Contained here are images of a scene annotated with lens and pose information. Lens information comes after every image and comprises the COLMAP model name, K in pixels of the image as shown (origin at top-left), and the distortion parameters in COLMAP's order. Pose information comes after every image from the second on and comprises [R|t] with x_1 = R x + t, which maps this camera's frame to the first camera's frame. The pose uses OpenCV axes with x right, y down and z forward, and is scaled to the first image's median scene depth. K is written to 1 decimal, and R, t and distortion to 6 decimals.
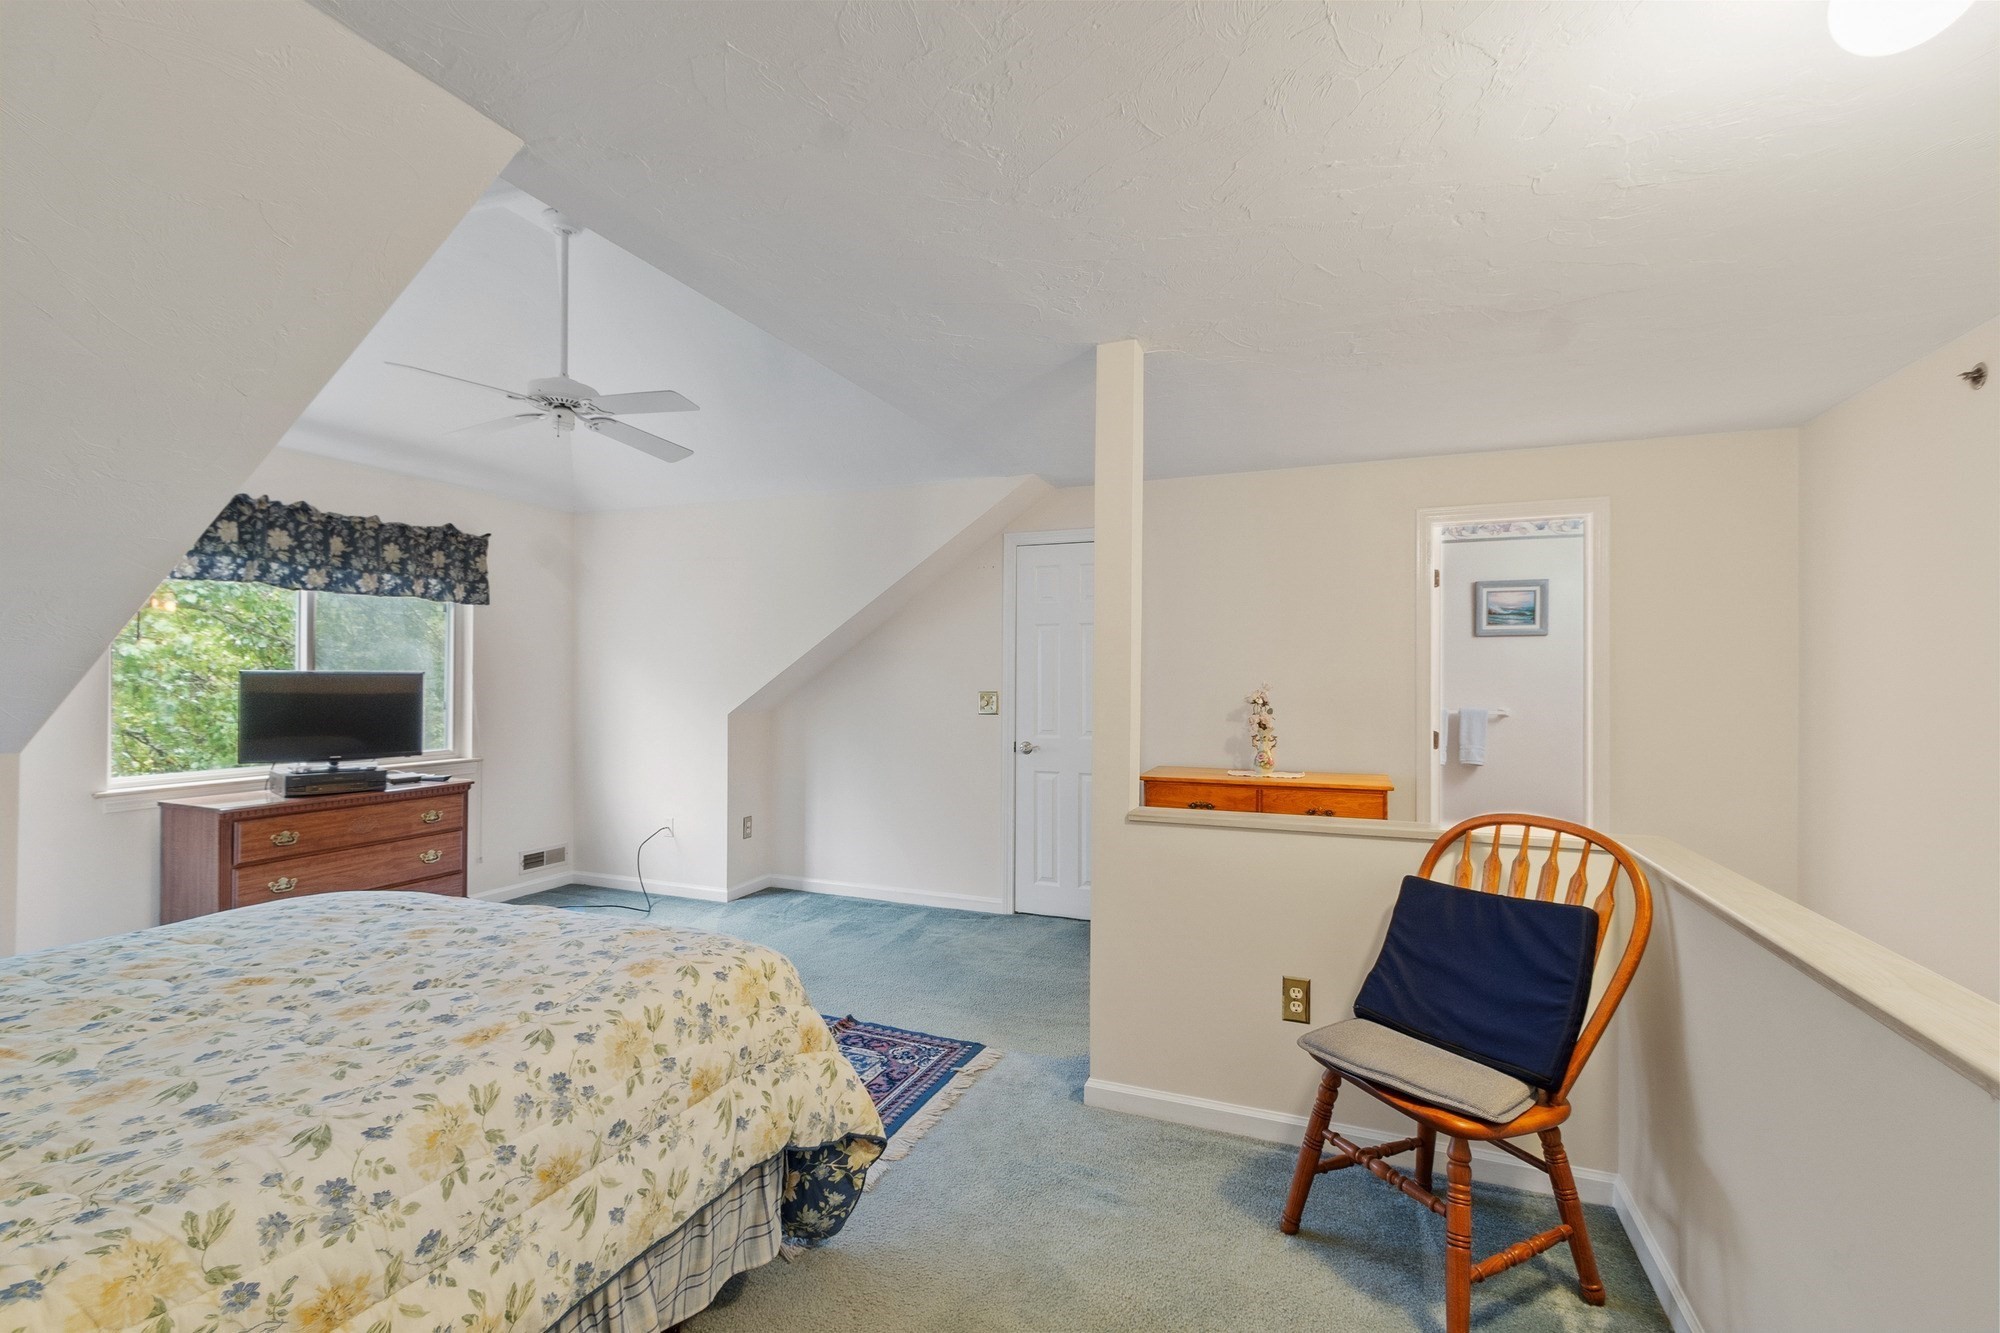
lens RADIAL K [[870.1, 0, 1002.1], [0, 870.1, 672.9], [0, 0, 1]] dist [0.002382, 0.000198]
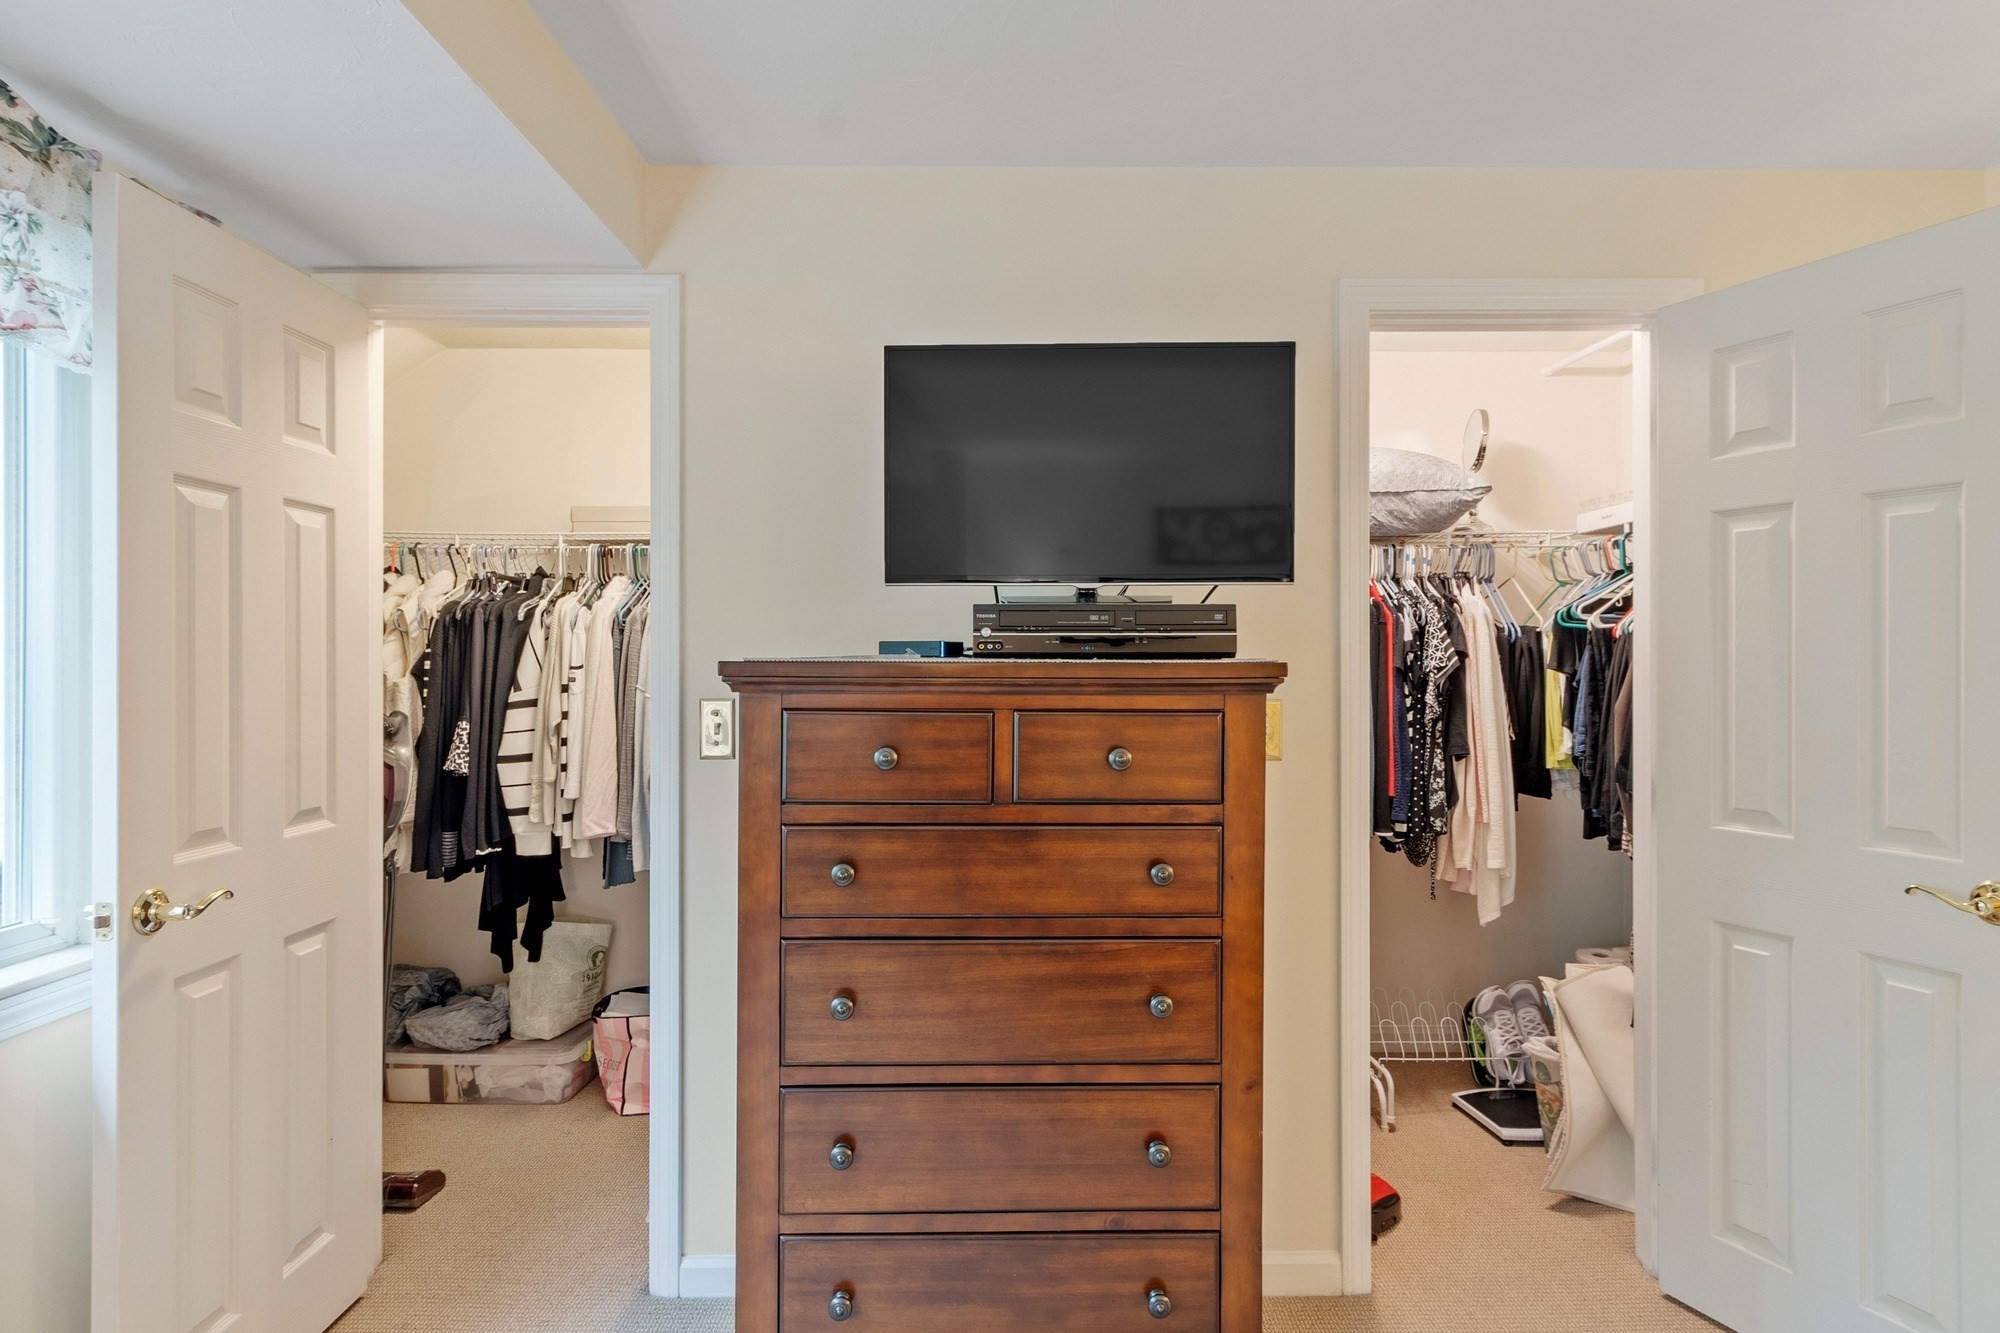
lens RADIAL K [[1012.1, 0, 1006.1], [0, 1012.1, 683.7], [0, 0, 1]] dist [-0.000685, 0.000569]
pose [[-0.921678, -0.001578, -0.387953, -0.454925], [-0.001226, 0.999999, -0.001153, 0.164741], [0.387954, -0.000587, -0.921679, 1.557837]]
